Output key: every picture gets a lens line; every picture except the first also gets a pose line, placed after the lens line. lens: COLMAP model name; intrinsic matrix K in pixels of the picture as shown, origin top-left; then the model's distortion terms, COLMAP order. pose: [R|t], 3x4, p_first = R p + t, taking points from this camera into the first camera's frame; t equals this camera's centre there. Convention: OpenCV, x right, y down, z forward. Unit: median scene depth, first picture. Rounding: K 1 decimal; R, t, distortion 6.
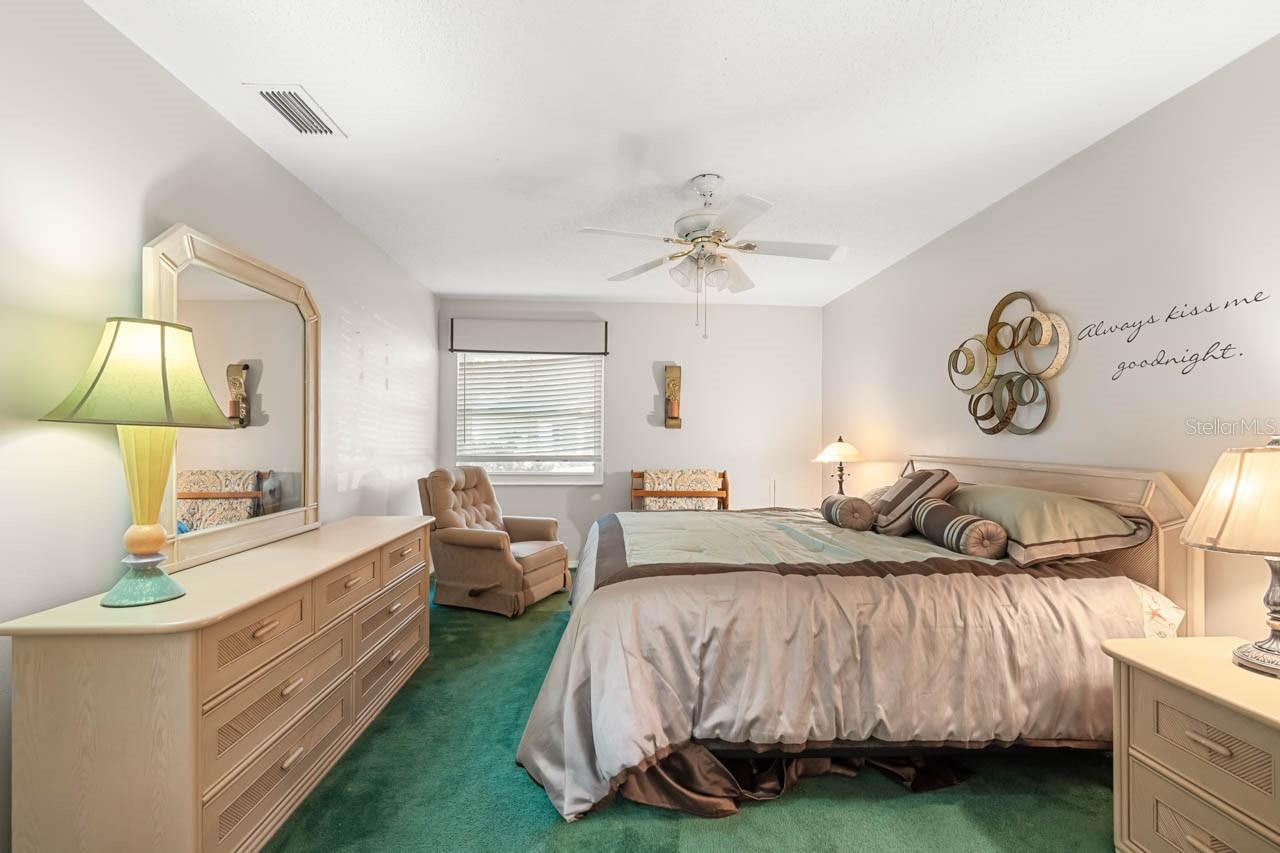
lens RADIAL K [[575.8, 0, 635.8], [0, 575.8, 432.4], [0, 0, 1]] dist [0.001668, -0.000175]
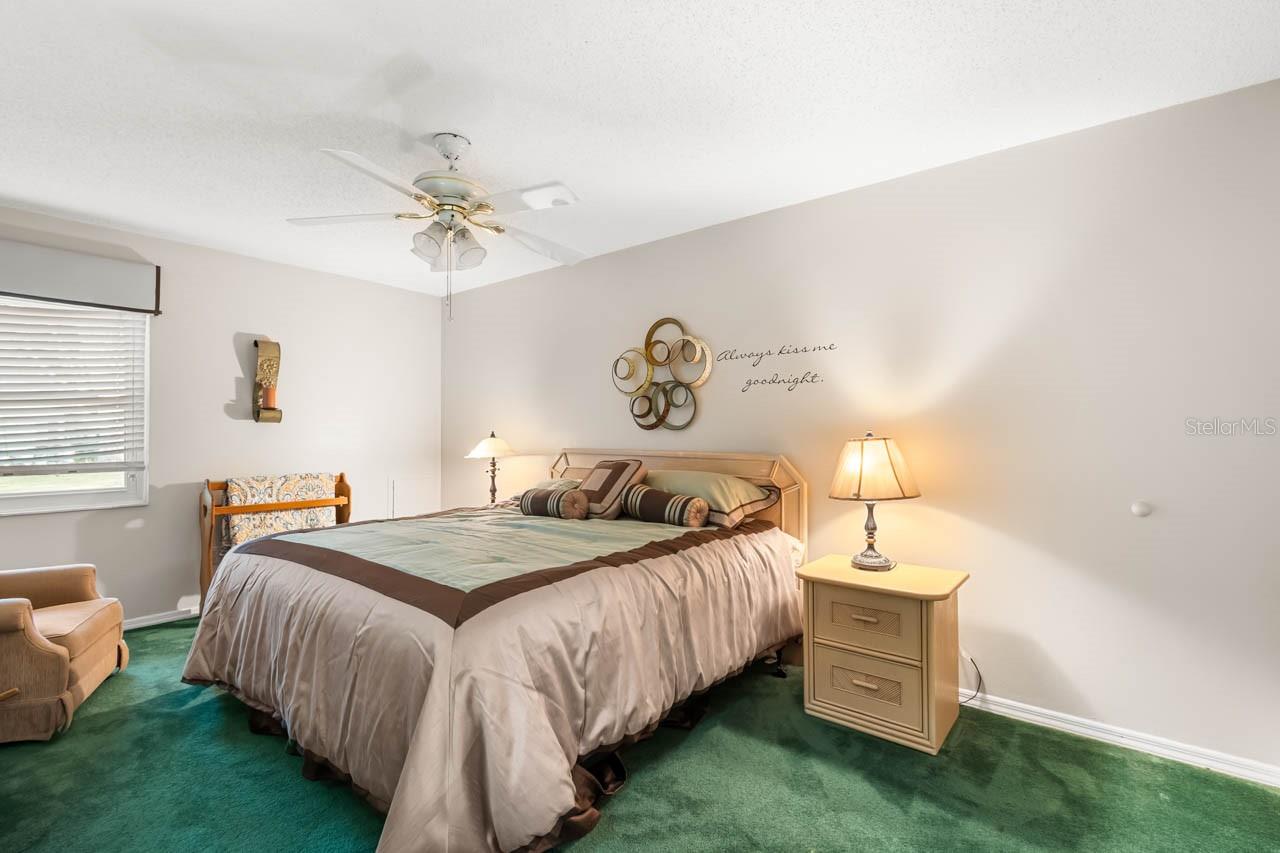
lens RADIAL K [[585.1, 0, 640.0], [0, 585.1, 426.5], [0, 0, 1]] dist [0.002708, -0.000592]
pose [[0.663493, 0.002926, 0.748177, -0.405149], [-0.001872, 0.999996, -0.002251, -0.001163], [-0.748180, 0.000093, 0.663496, 0.221854]]
